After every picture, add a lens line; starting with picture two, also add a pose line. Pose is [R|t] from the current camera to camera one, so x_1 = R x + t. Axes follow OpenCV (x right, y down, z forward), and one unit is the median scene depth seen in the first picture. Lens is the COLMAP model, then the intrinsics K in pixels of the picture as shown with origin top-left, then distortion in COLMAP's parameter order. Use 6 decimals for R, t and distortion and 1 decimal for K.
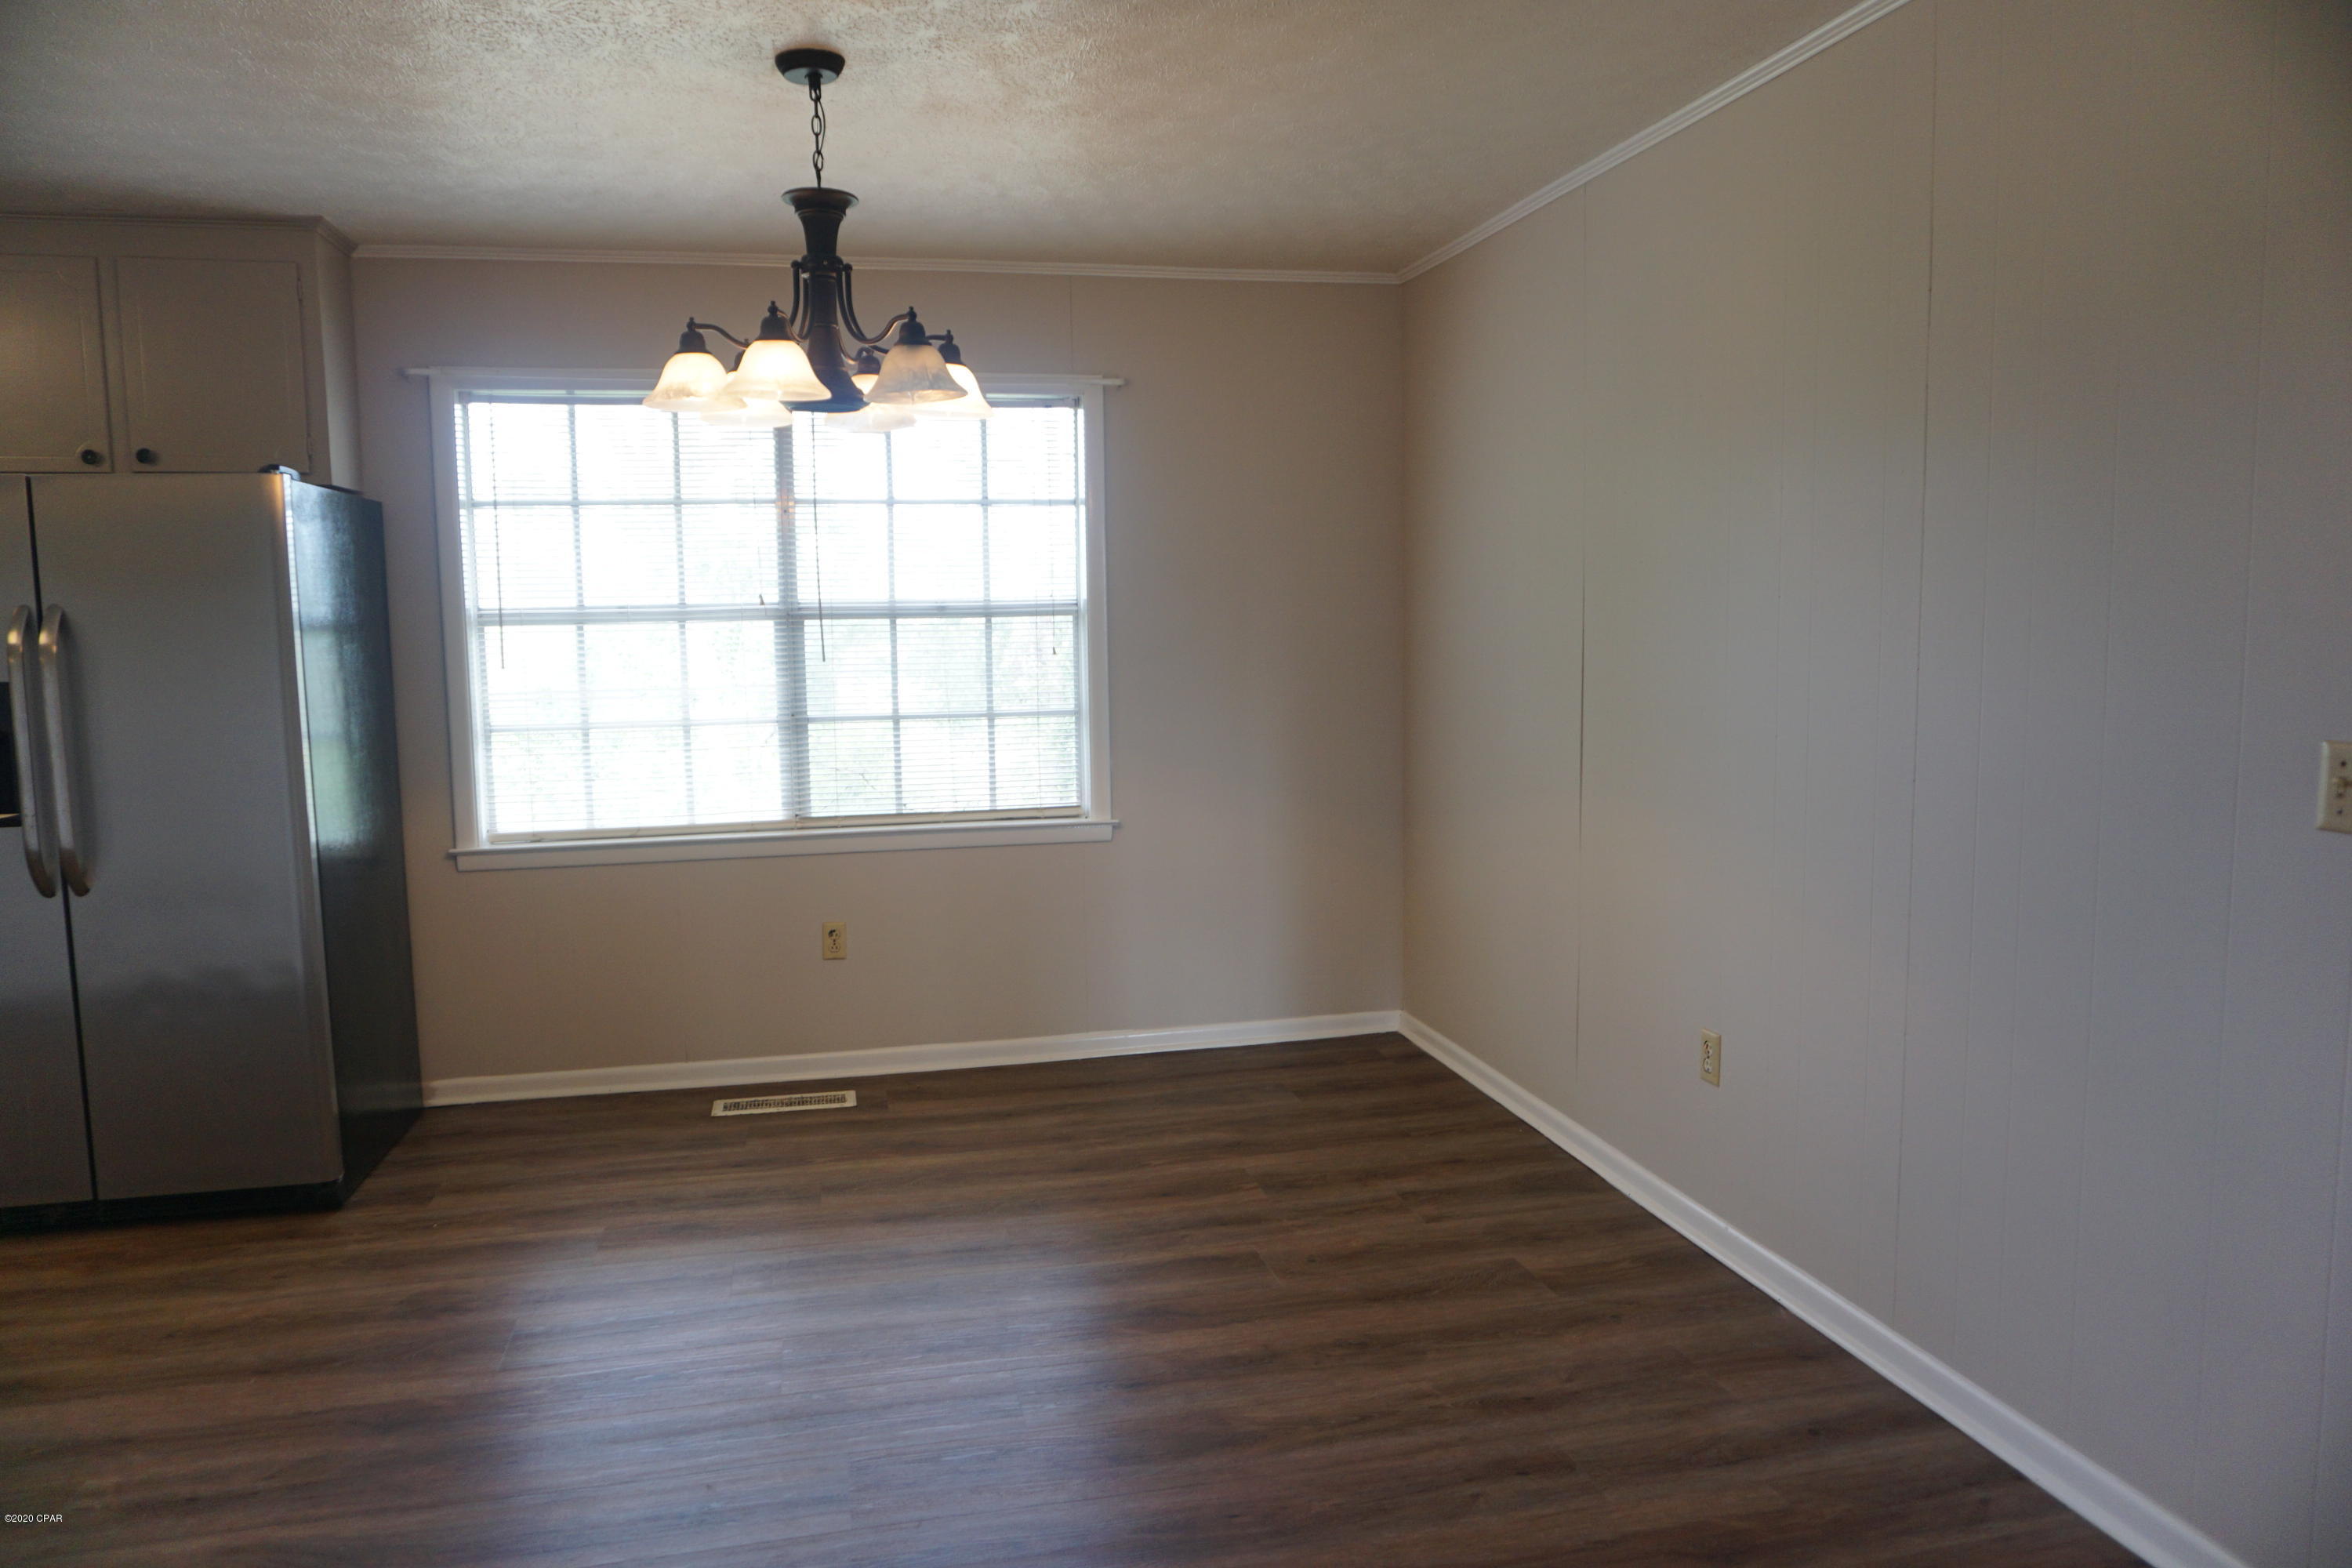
lens RADIAL K [[1554.5, 0, 1176.0], [0, 1554.5, 784.0], [0, 0, 1]] dist [-0.054256, 0.037366]
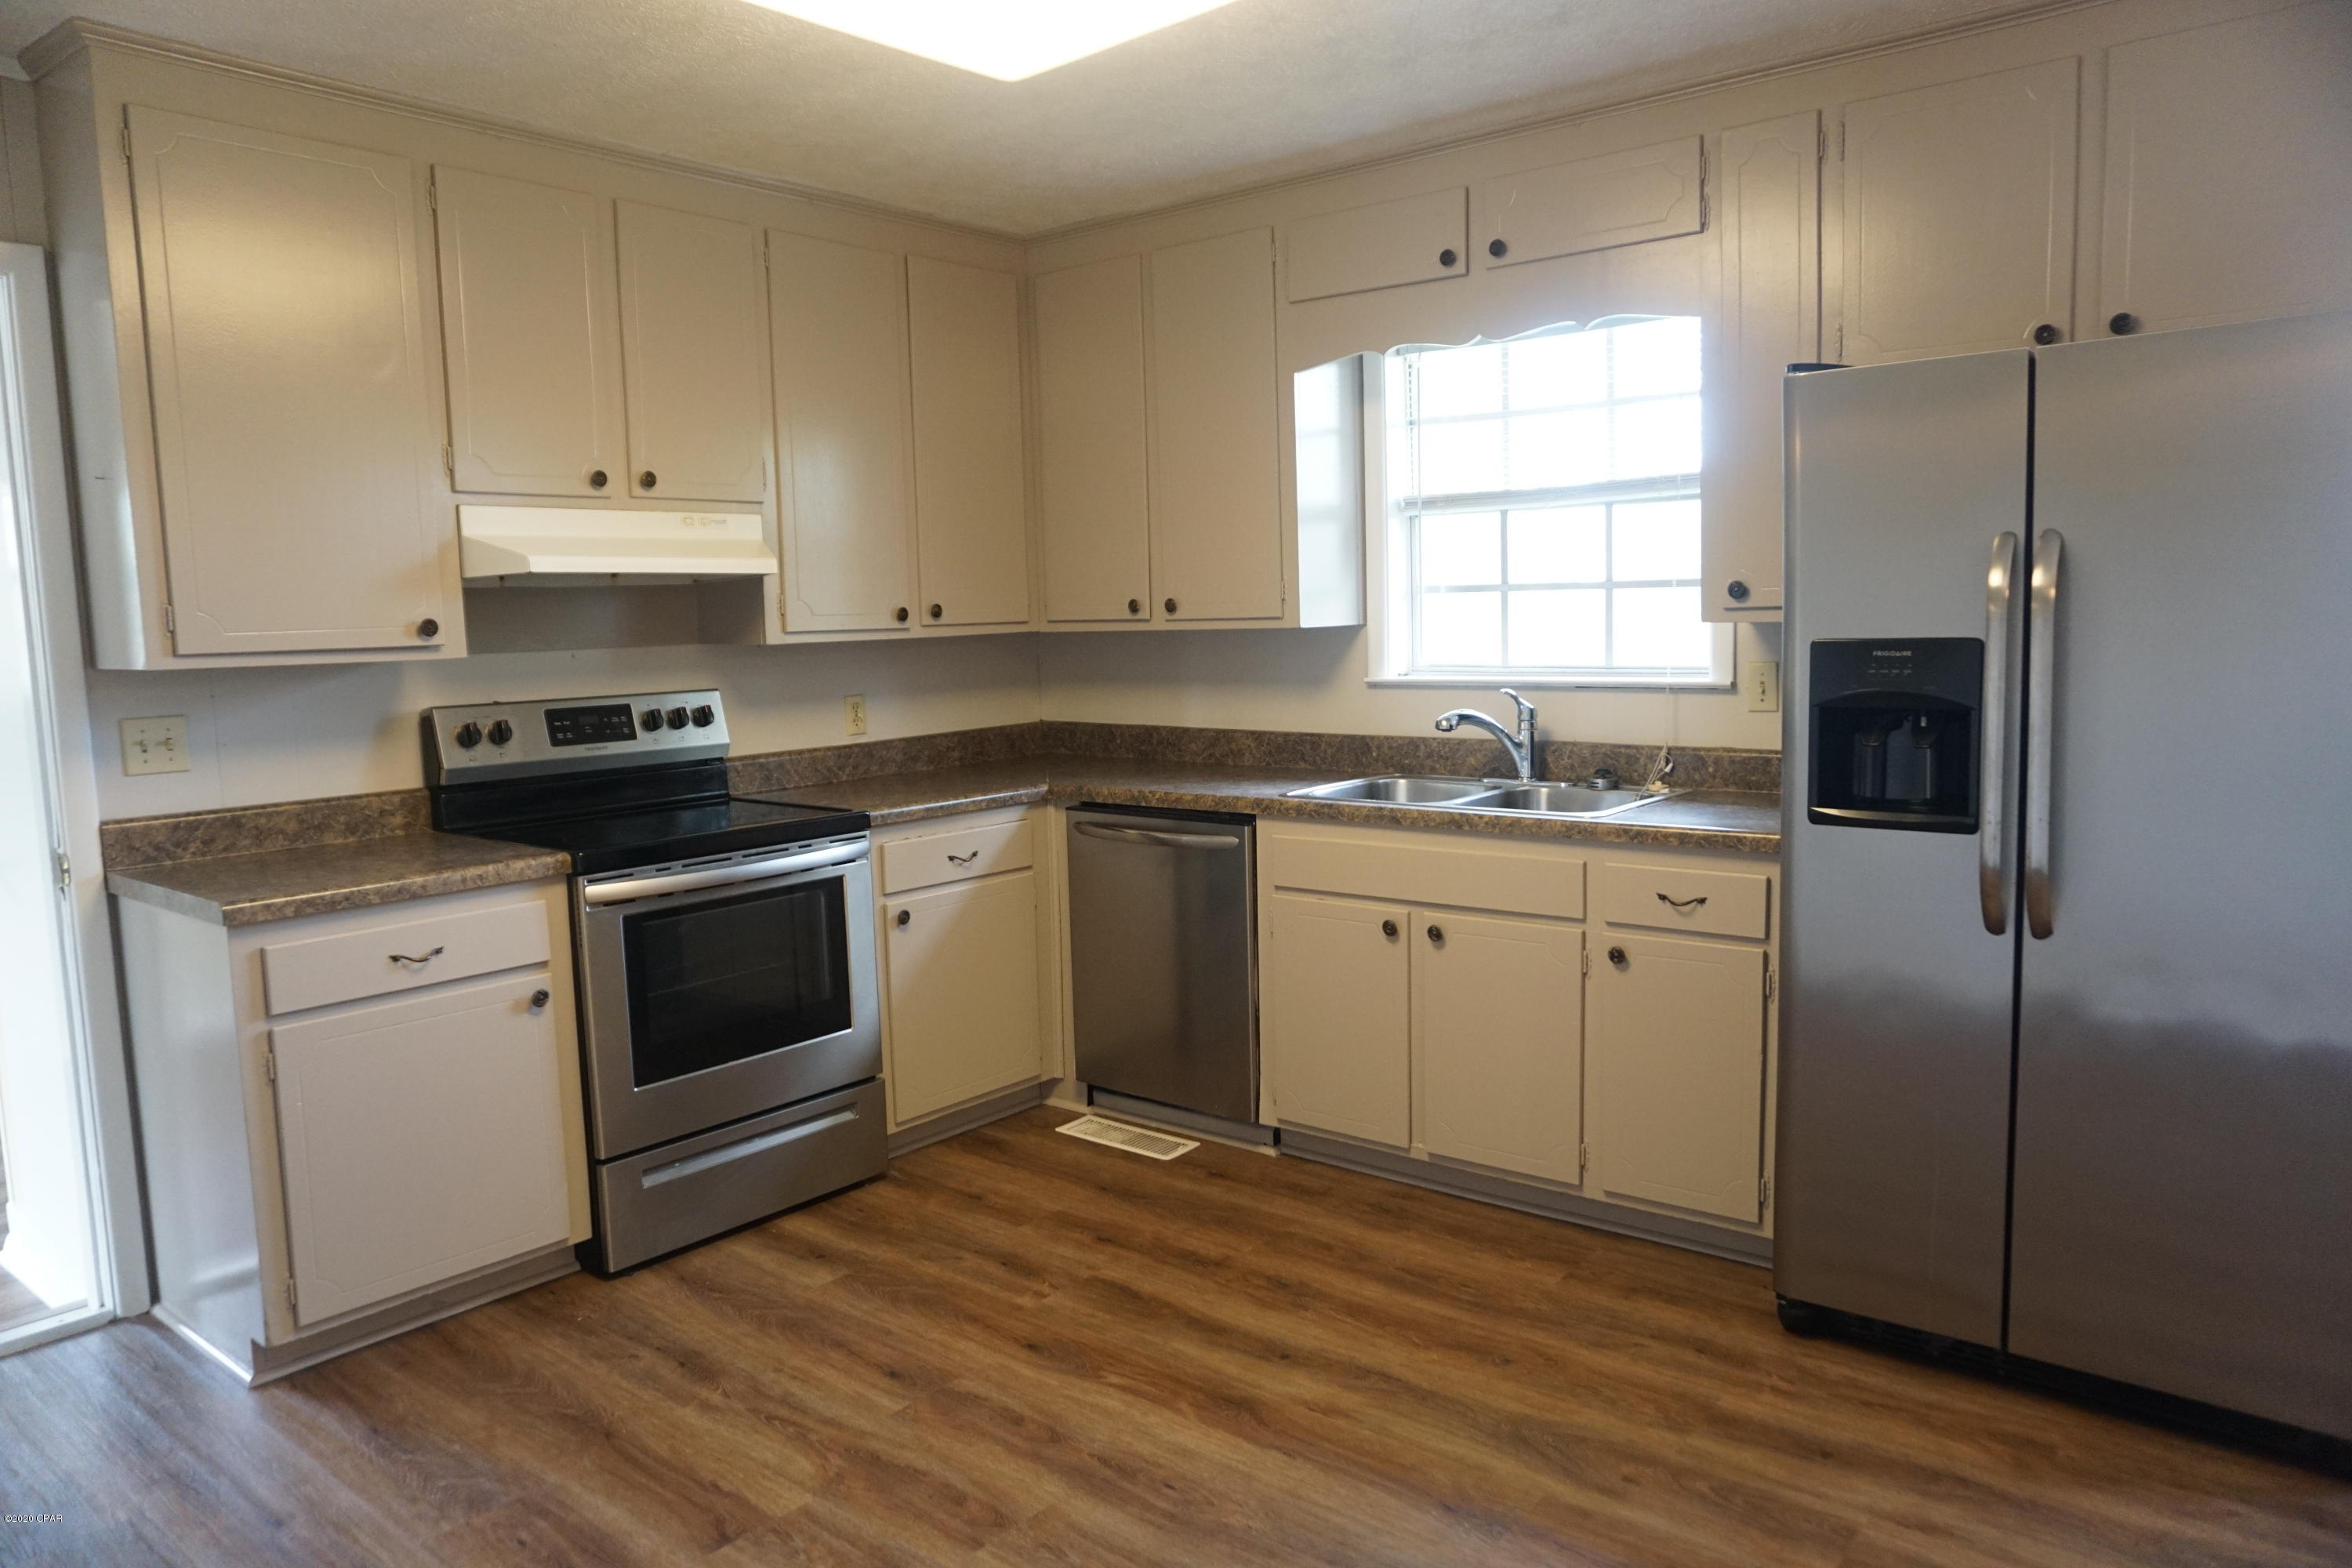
lens RADIAL K [[1566.9, 0, 1176.0], [0, 1566.9, 784.0], [0, 0, 1]] dist [-0.052585, 0.039587]
pose [[0.605143, 0.084384, -0.791632, -0.320423], [-0.065866, 0.996264, 0.055847, -0.010583], [0.793387, 0.018346, 0.608441, 0.192346]]
